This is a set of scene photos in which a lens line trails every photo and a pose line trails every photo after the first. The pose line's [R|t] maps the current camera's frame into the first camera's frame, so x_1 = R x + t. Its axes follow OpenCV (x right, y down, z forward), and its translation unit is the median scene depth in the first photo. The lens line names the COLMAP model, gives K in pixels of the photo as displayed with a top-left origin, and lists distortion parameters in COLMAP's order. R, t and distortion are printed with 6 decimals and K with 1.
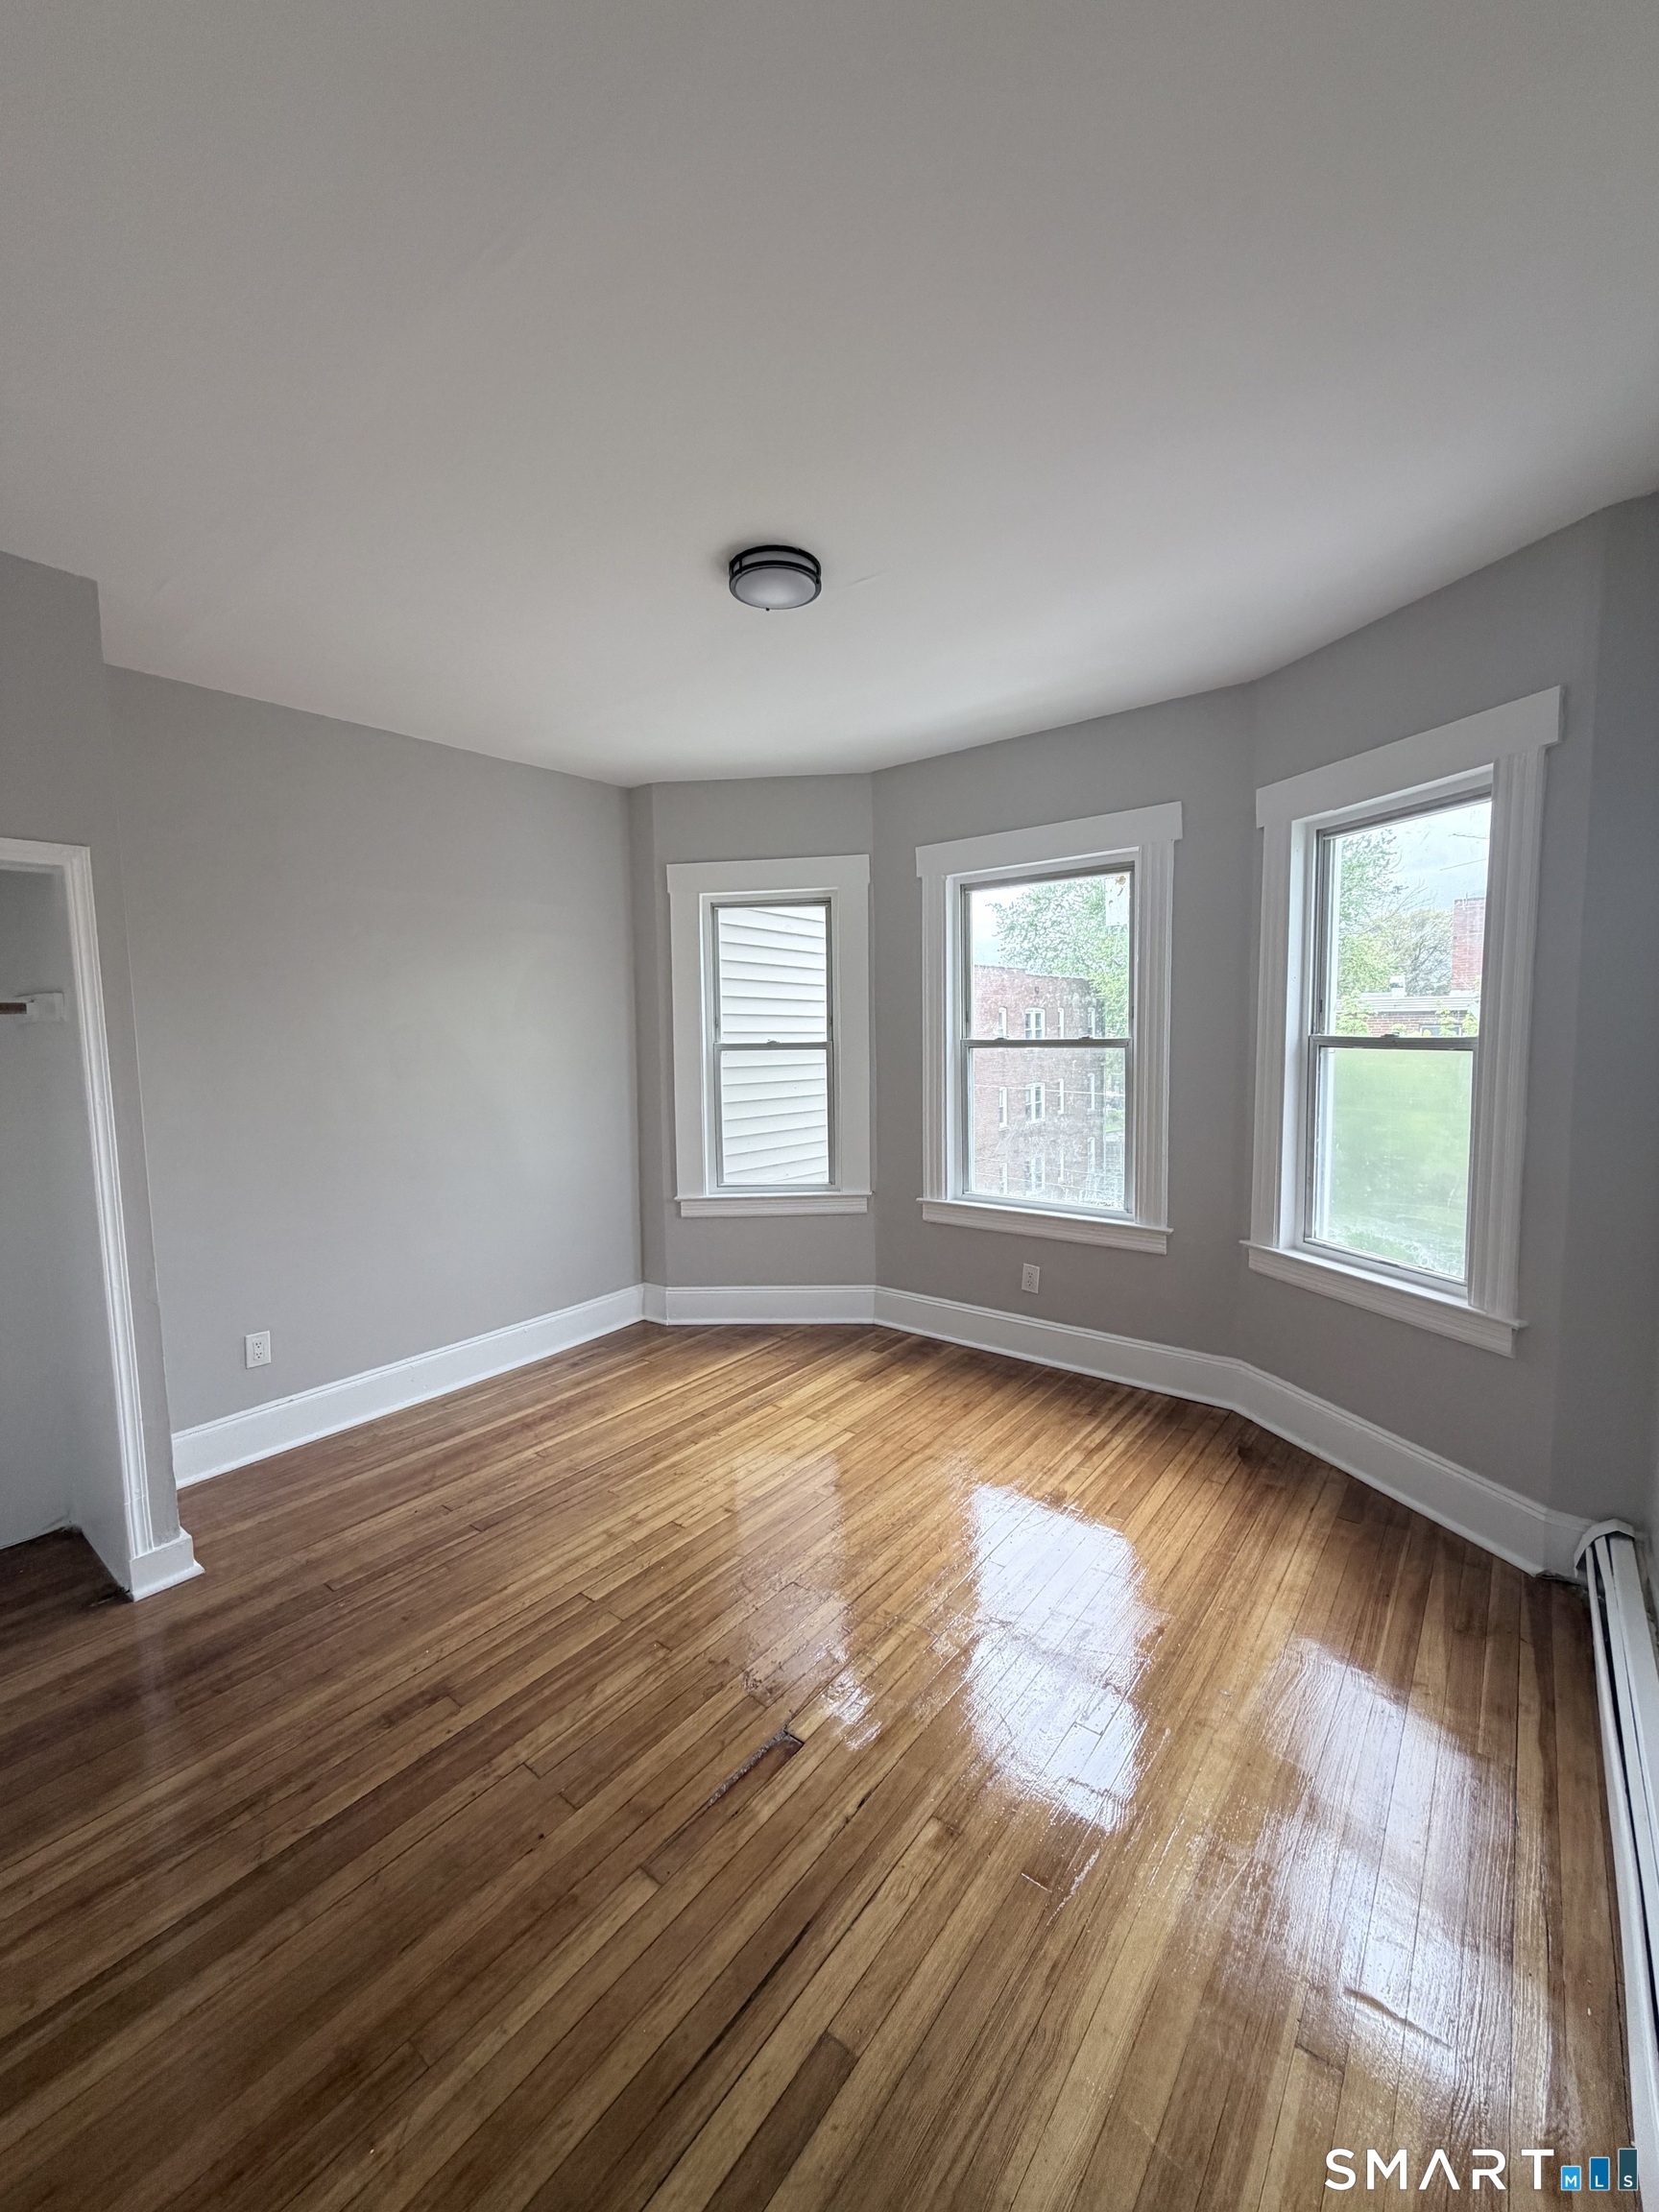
lens RADIAL K [[875.7, 0, 814.6], [0, 875.7, 1101.0], [0, 0, 1]] dist [0.001216, 0.000766]
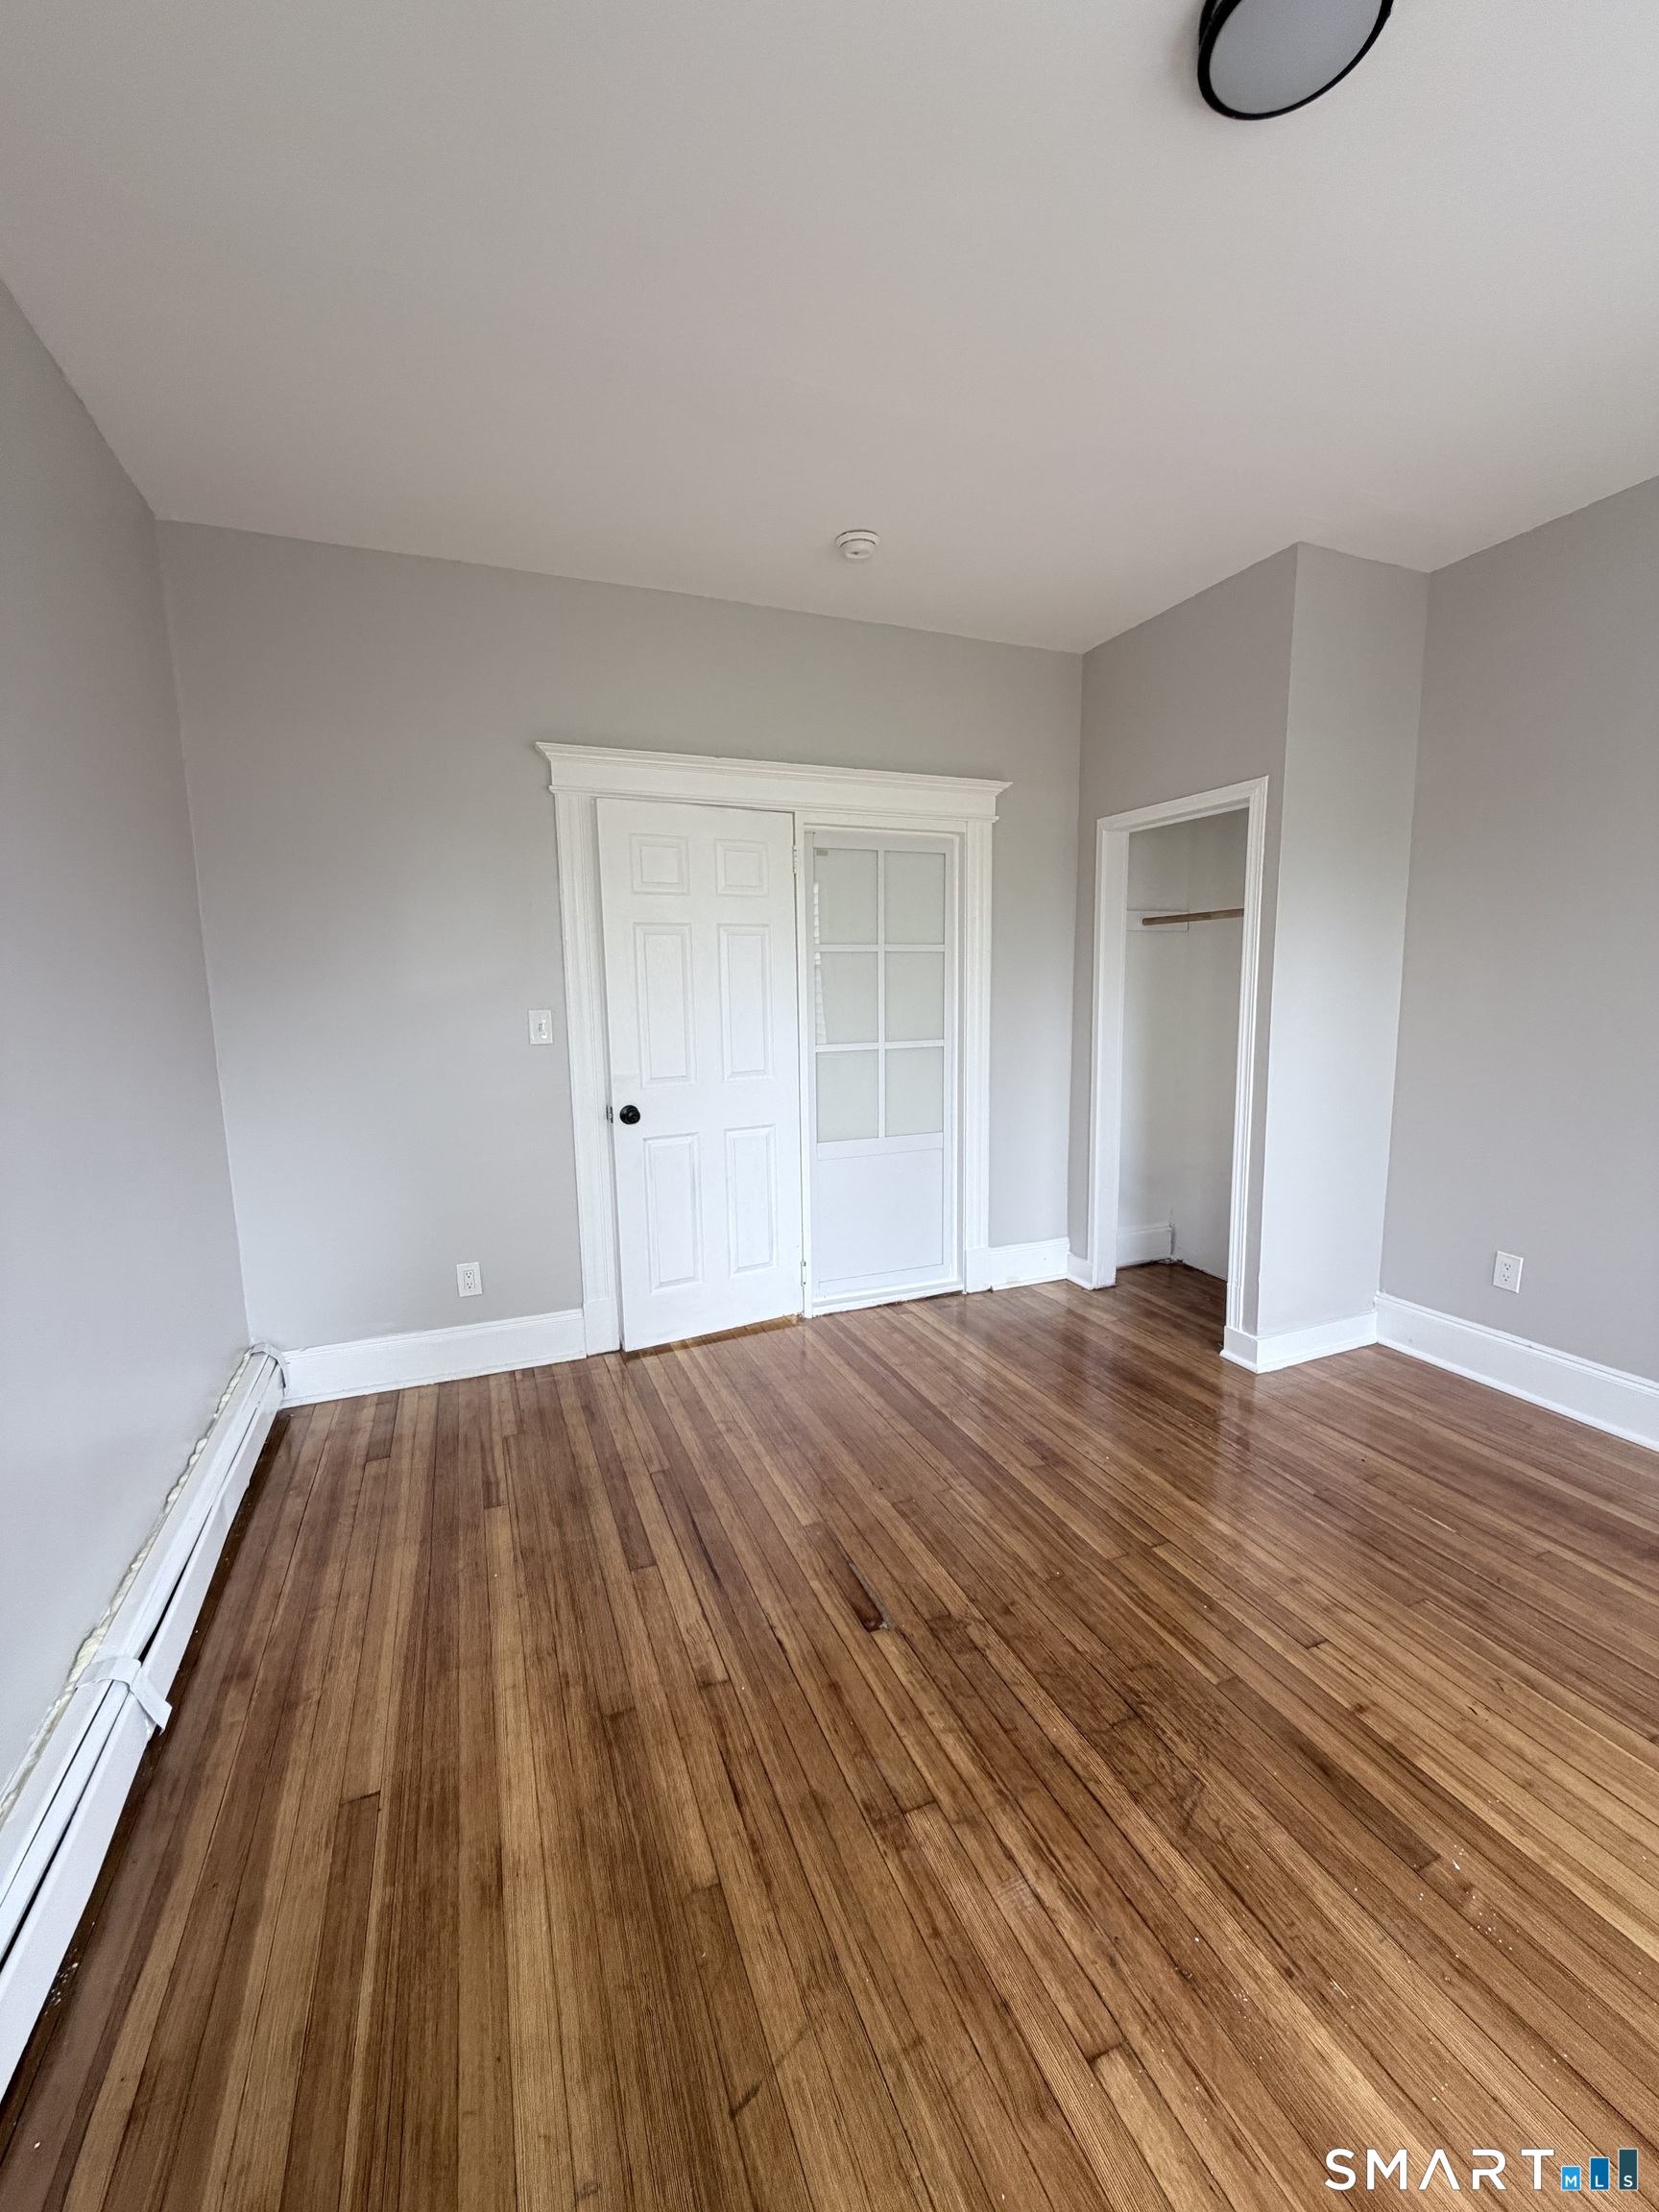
lens RADIAL K [[875.7, 0, 814.6], [0, 875.7, 1101.0], [0, 0, 1]] dist [0.001216, 0.000766]
pose [[-0.481384, 0.149514, -0.863664, 0.609690], [-0.051305, 0.978848, 0.198050, -0.038239], [0.875007, 0.139648, -0.463531, 1.028740]]
